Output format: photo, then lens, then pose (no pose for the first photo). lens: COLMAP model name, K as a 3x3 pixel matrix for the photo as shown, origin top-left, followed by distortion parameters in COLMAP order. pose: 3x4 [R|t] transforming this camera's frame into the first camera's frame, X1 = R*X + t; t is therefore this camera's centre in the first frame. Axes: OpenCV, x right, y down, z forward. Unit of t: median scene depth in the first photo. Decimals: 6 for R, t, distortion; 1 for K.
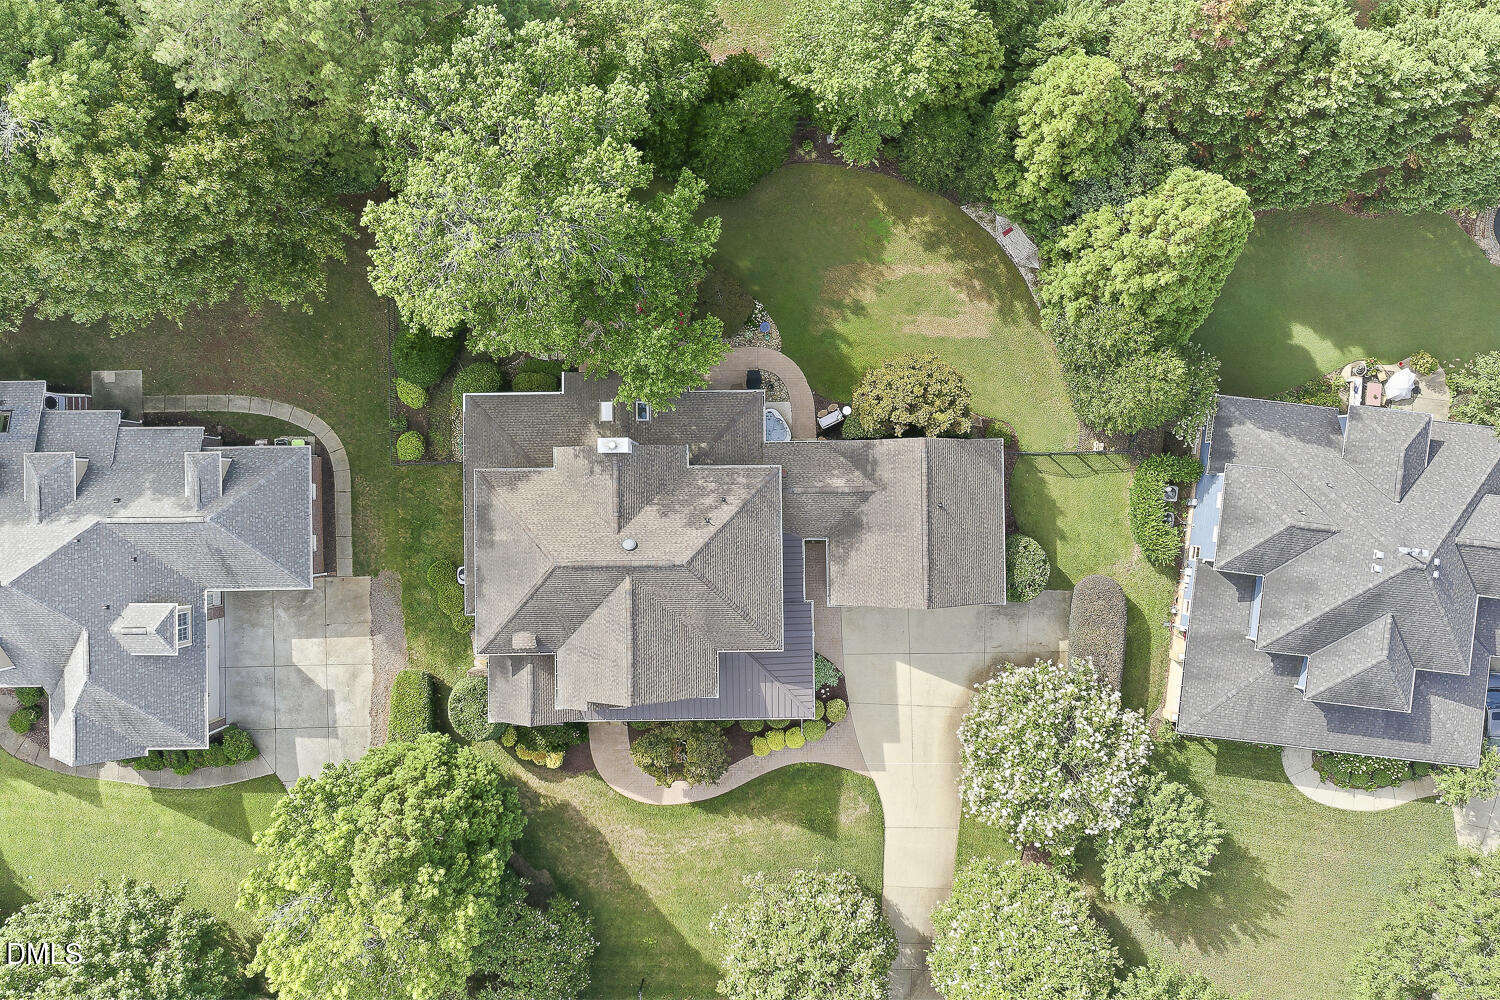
lens RADIAL K [[1228.6, 0, 756.1], [0, 1228.6, 498.7], [0, 0, 1]] dist [0.002000, -0.010316]
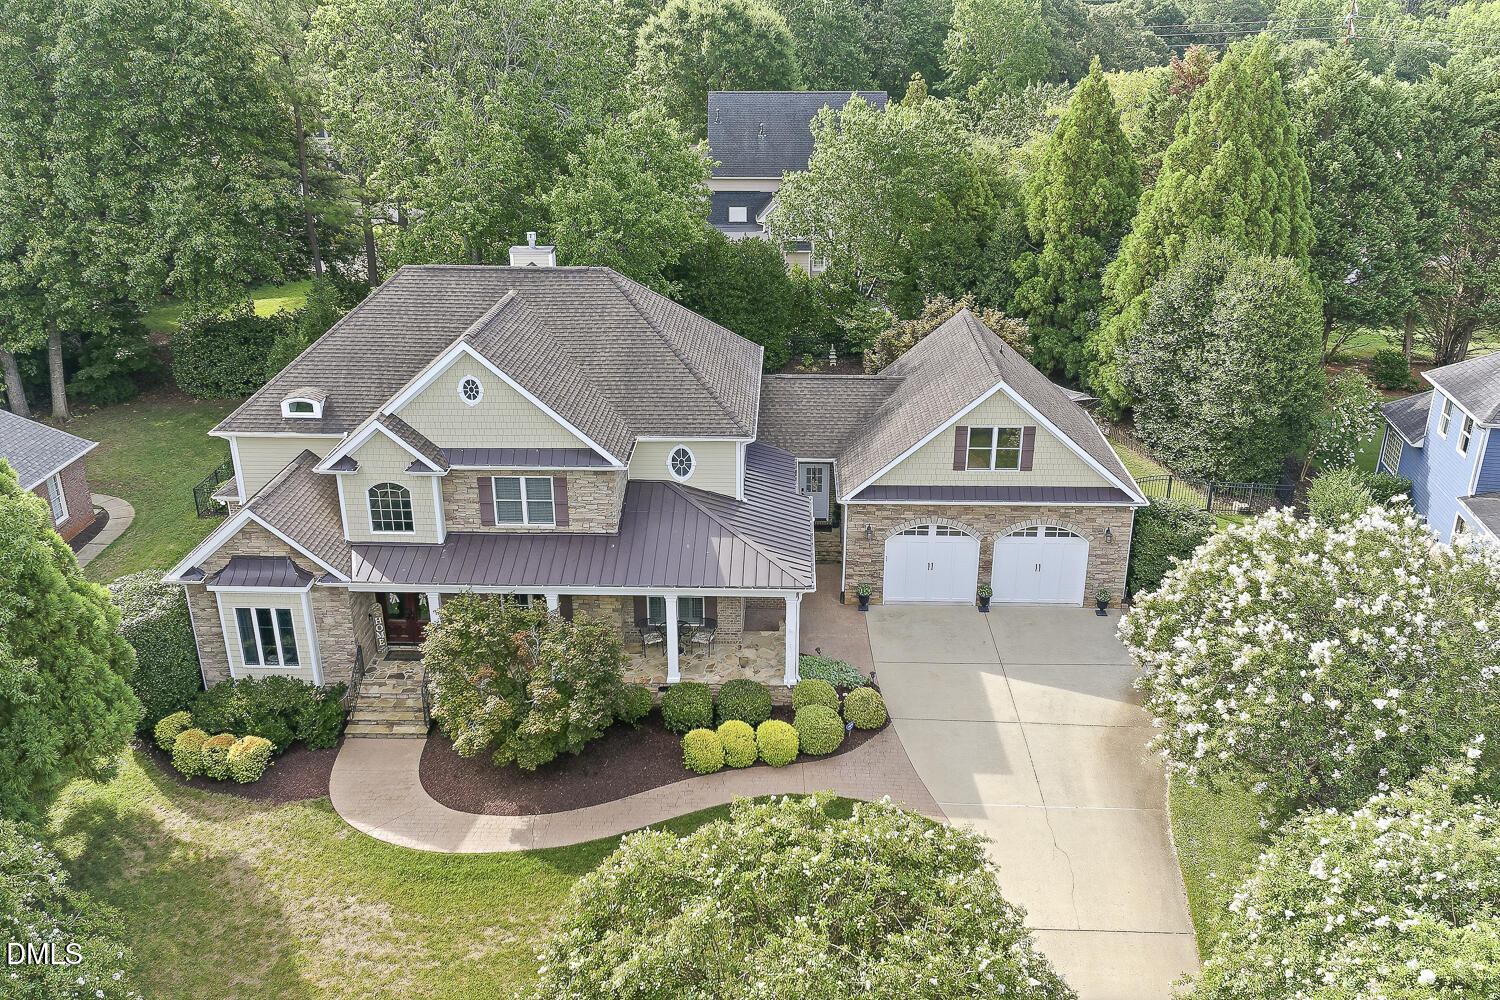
lens RADIAL K [[1228.6, 0, 756.1], [0, 1228.6, 498.7], [0, 0, 1]] dist [0.002000, -0.010316]
pose [[0.999113, 0.013959, -0.039732, 0.040495], [-0.042032, 0.388976, -0.920289, 0.582172], [0.002608, 0.921142, 0.389218, 0.730278]]
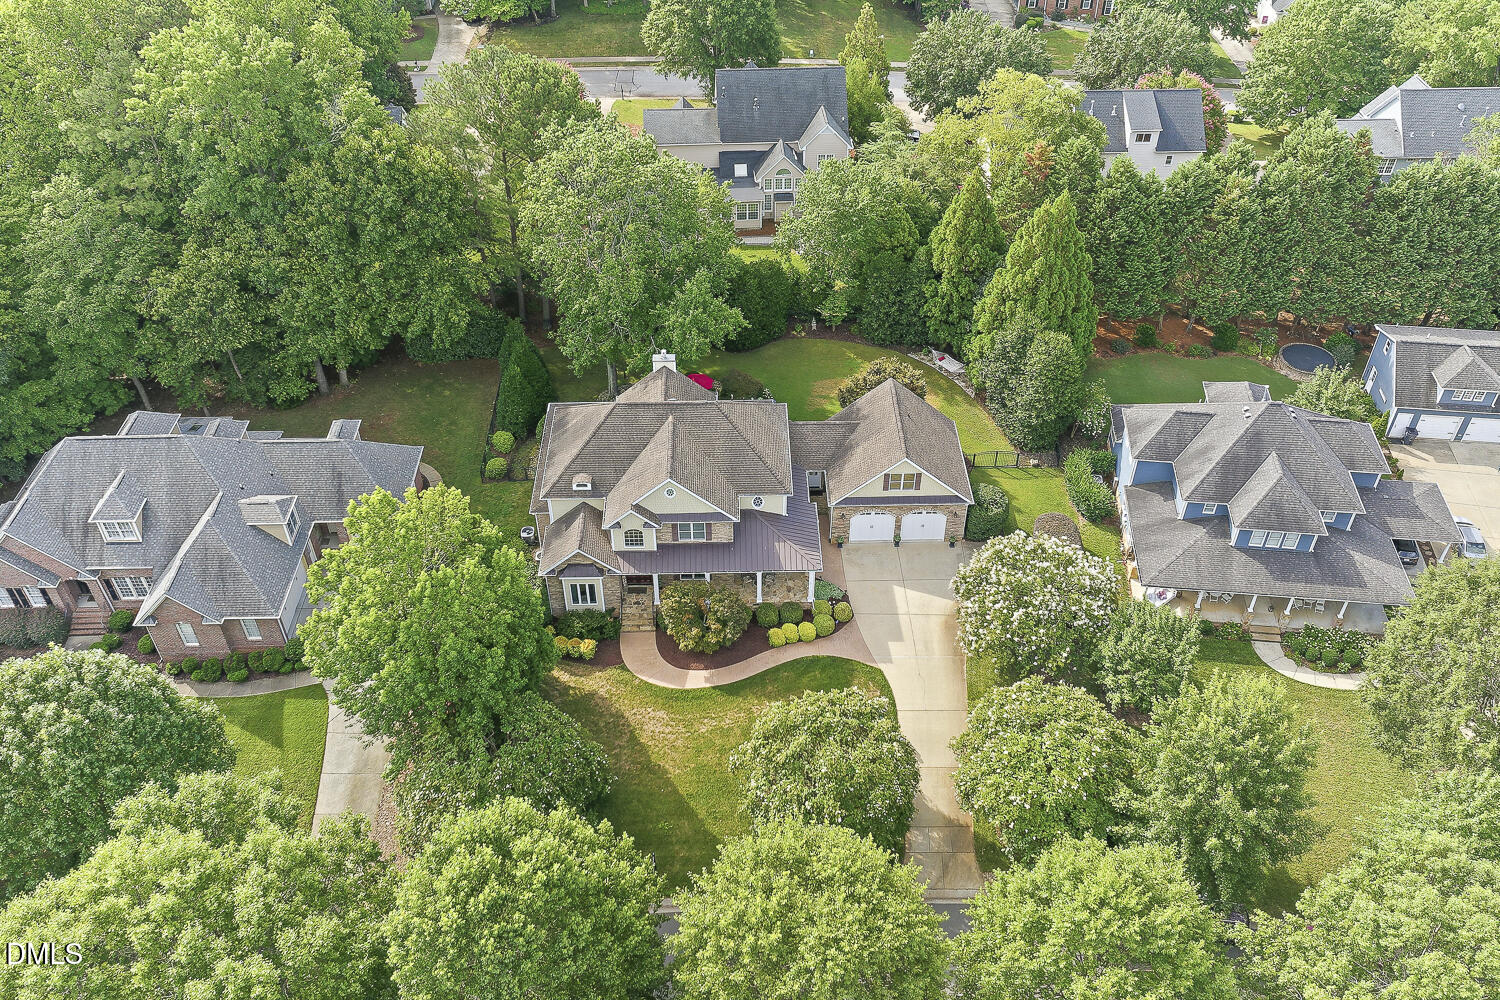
lens RADIAL K [[1228.6, 0, 756.1], [0, 1228.6, 498.7], [0, 0, 1]] dist [0.002000, -0.010316]
pose [[0.999943, -0.008673, 0.006302, -0.019927], [0.010466, 0.662317, -0.749151, 0.936760], [0.002324, 0.749174, 0.662369, 0.177107]]
